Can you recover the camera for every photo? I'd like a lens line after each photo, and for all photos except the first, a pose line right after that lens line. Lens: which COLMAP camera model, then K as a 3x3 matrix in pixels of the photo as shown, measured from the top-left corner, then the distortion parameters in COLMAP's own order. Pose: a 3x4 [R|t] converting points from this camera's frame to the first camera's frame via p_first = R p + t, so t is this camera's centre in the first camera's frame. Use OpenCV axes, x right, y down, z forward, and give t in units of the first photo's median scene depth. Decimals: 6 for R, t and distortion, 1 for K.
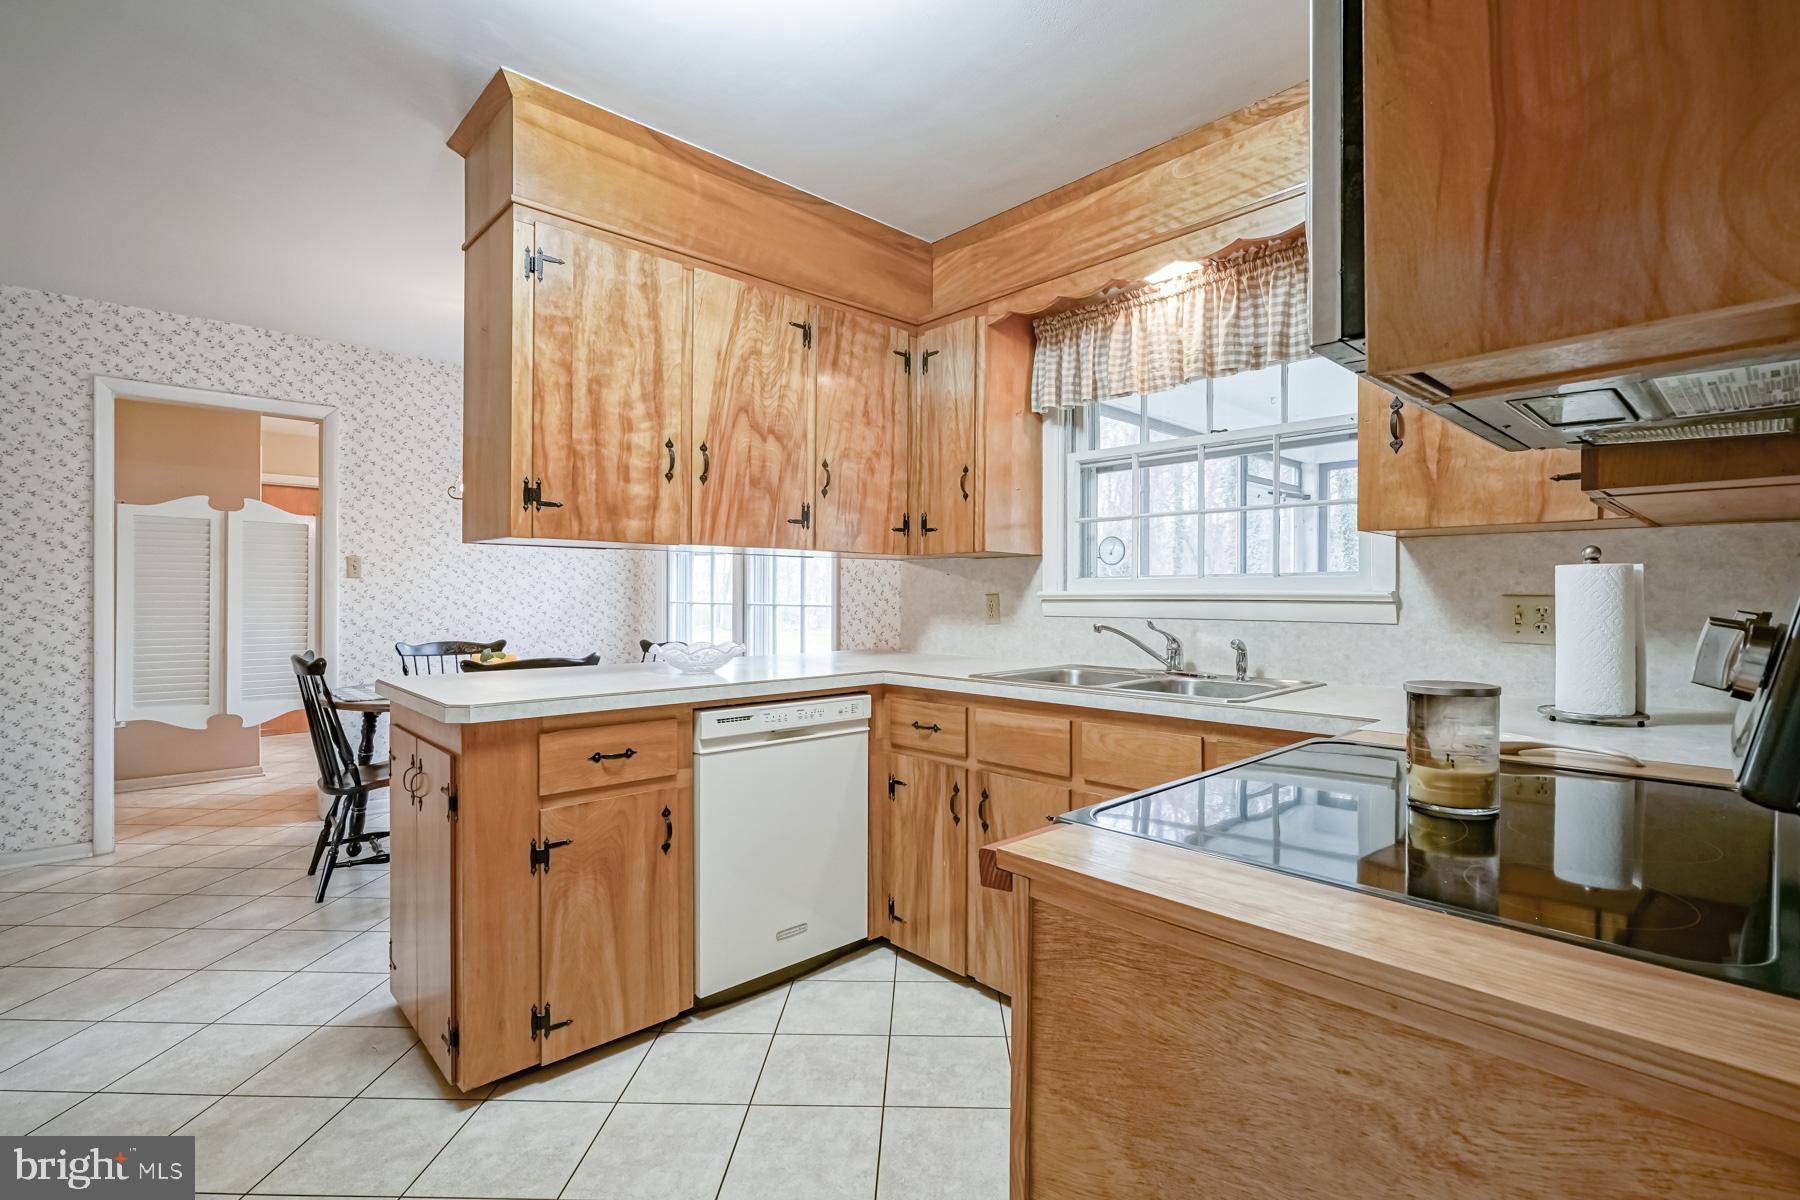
lens RADIAL K [[831.5, 0, 892.6], [0, 831.5, 595.9], [0, 0, 1]] dist [-0.007510, 0.004187]
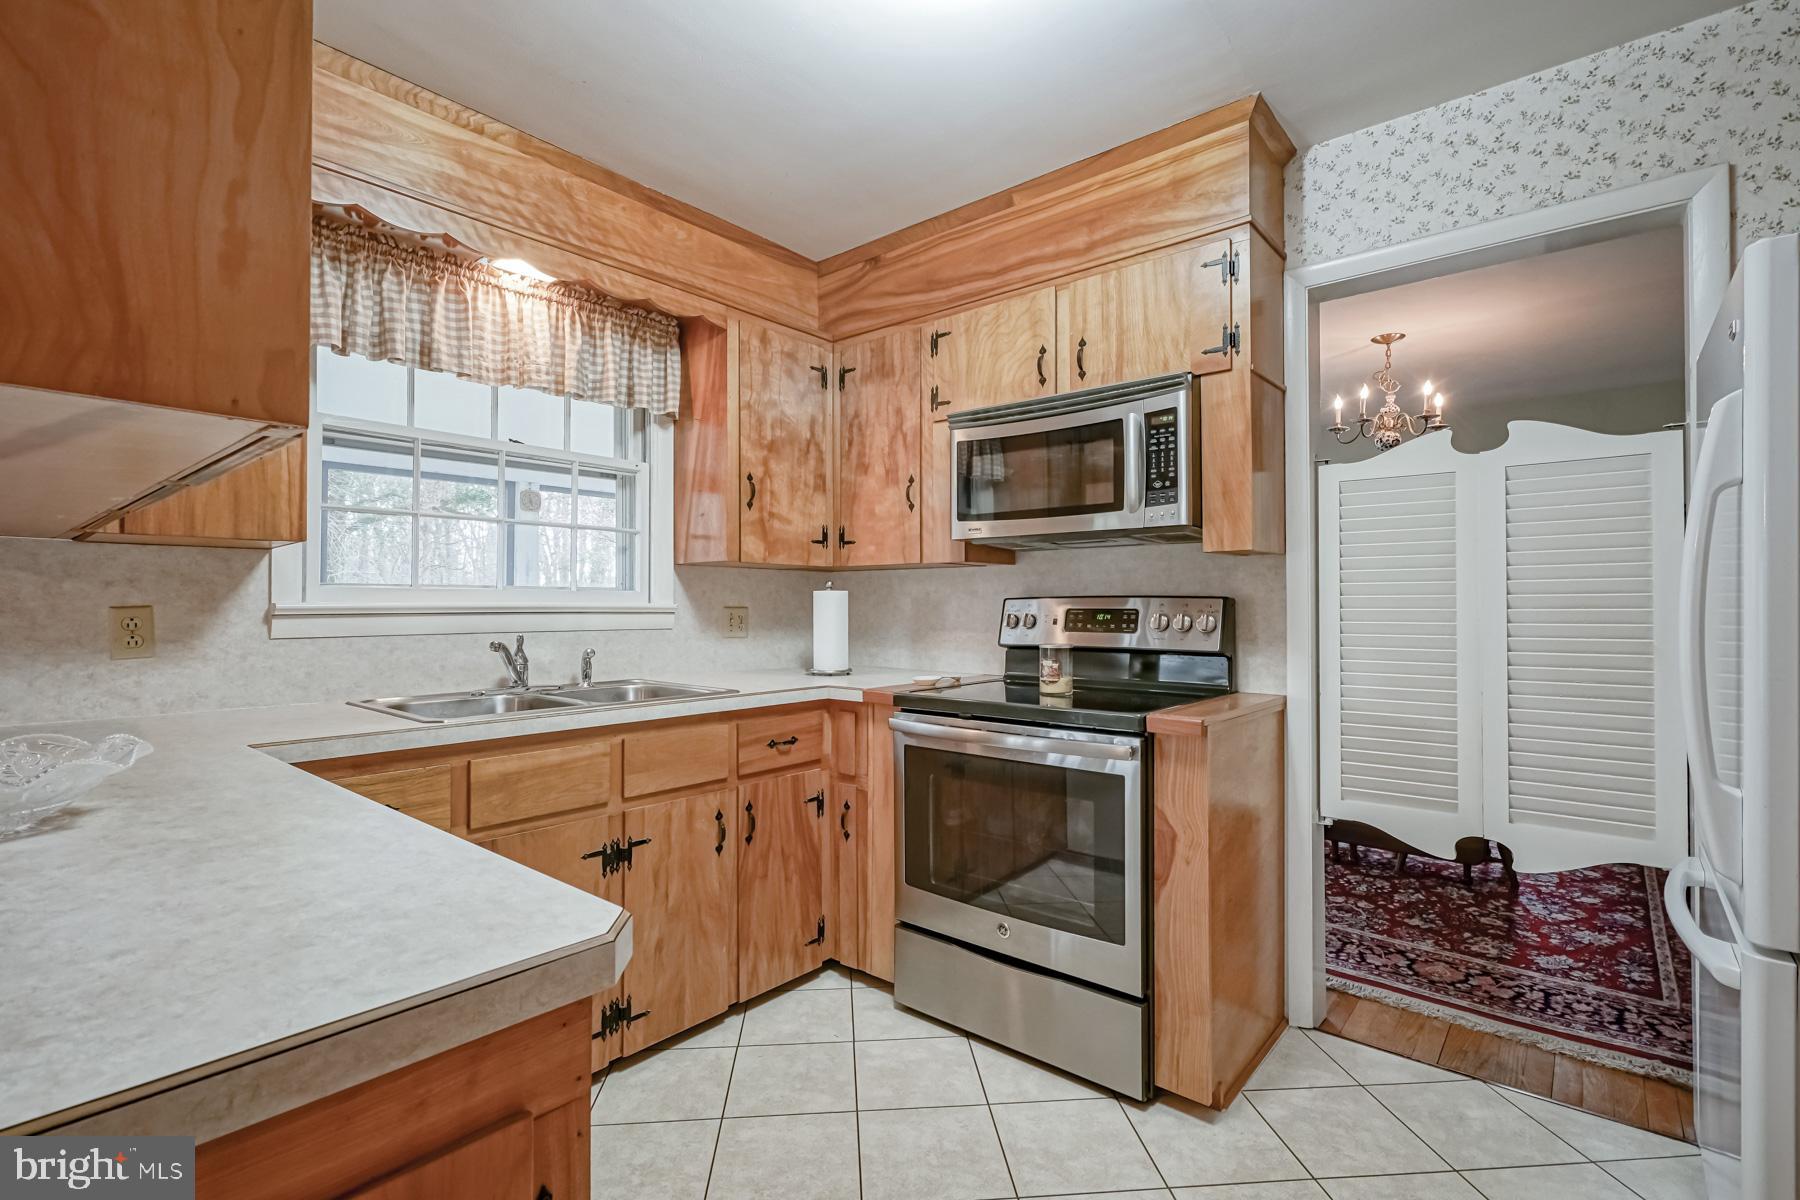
lens RADIAL K [[831.5, 0, 911.2], [0, 831.5, 596.3], [0, 0, 1]] dist [-0.007510, 0.004187]
pose [[-0.133900, 0.010922, 0.990935, -0.662205], [0.000528, 0.999940, -0.010949, -0.003279], [-0.990995, -0.000943, -0.133897, 0.681736]]
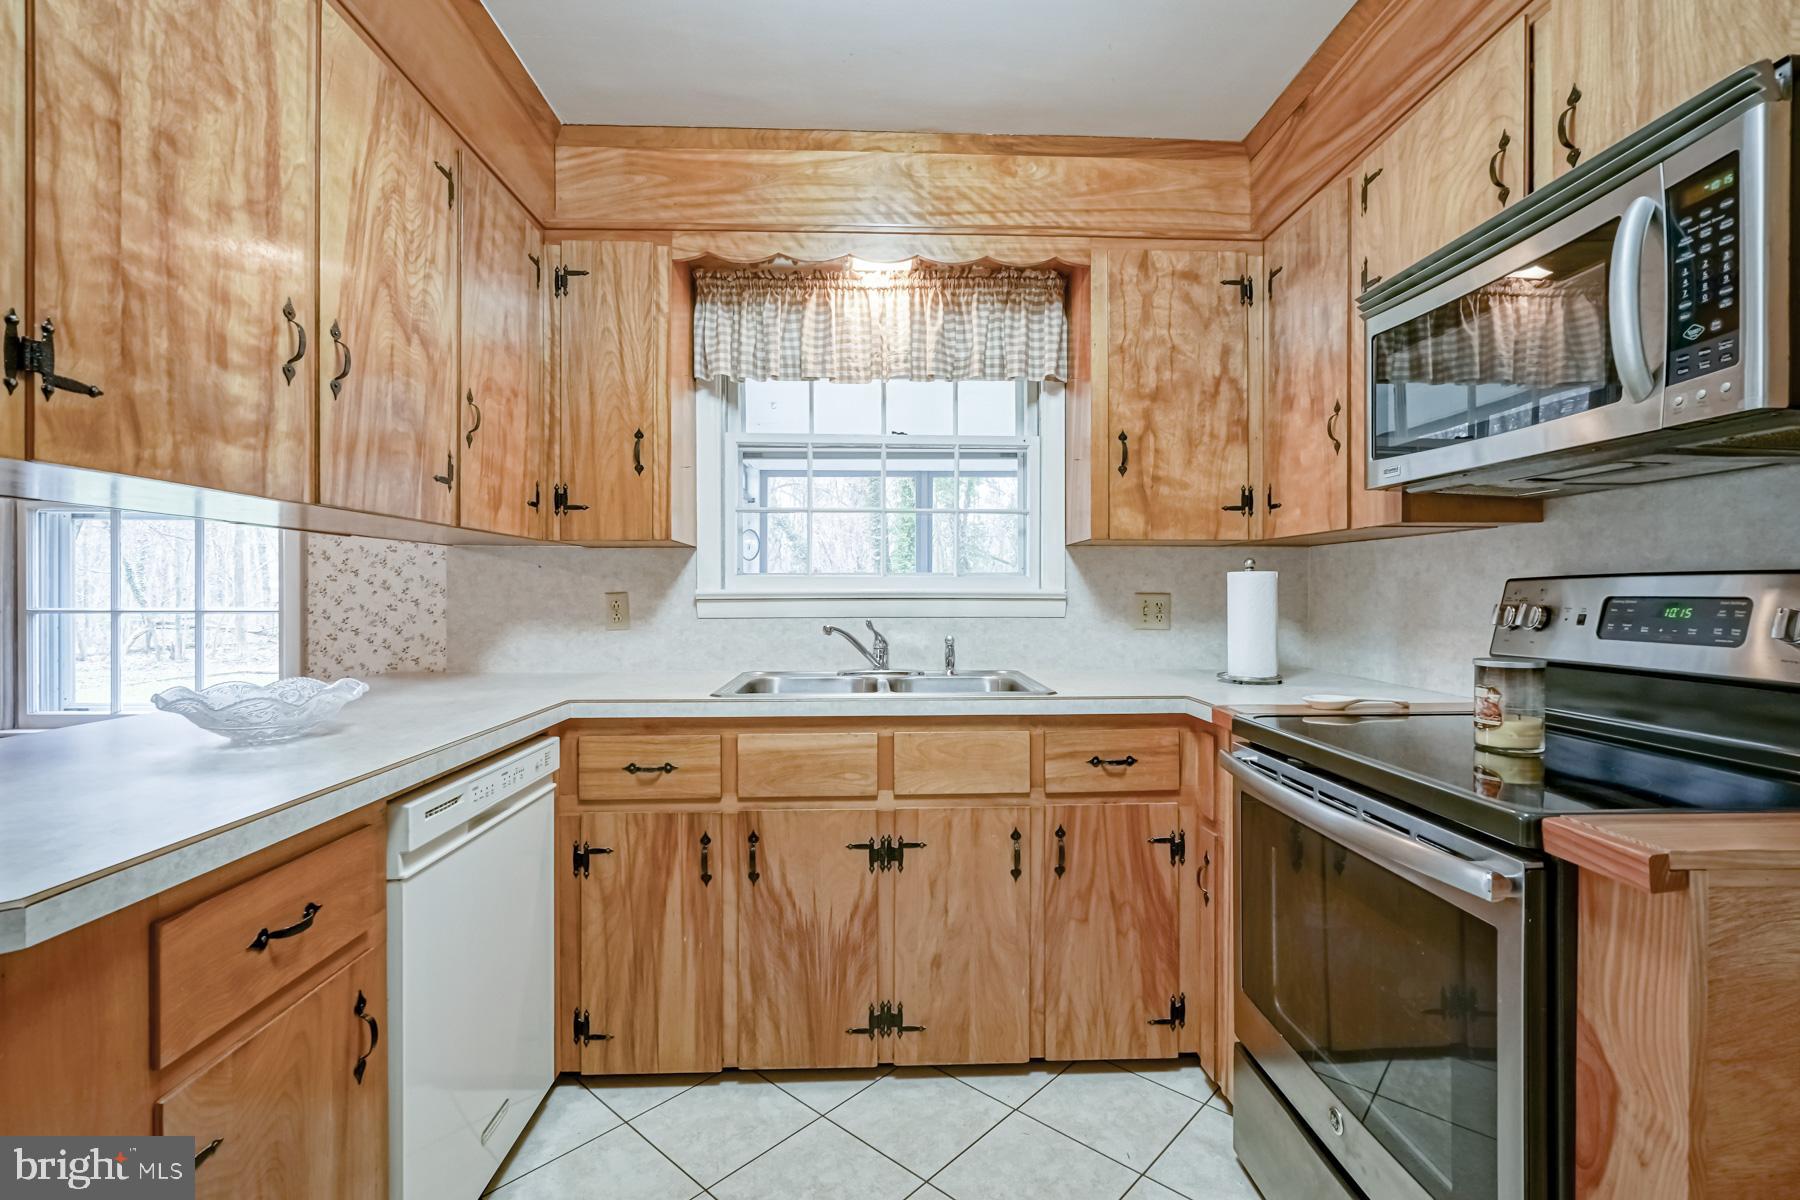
lens RADIAL K [[831.5, 0, 904.0], [0, 831.5, 595.9], [0, 0, 1]] dist [-0.007510, 0.004187]
pose [[0.646253, -0.005412, 0.763104, -0.395490], [0.001946, 0.999983, 0.005444, -0.003606], [-0.763121, -0.002034, 0.646253, 0.340683]]
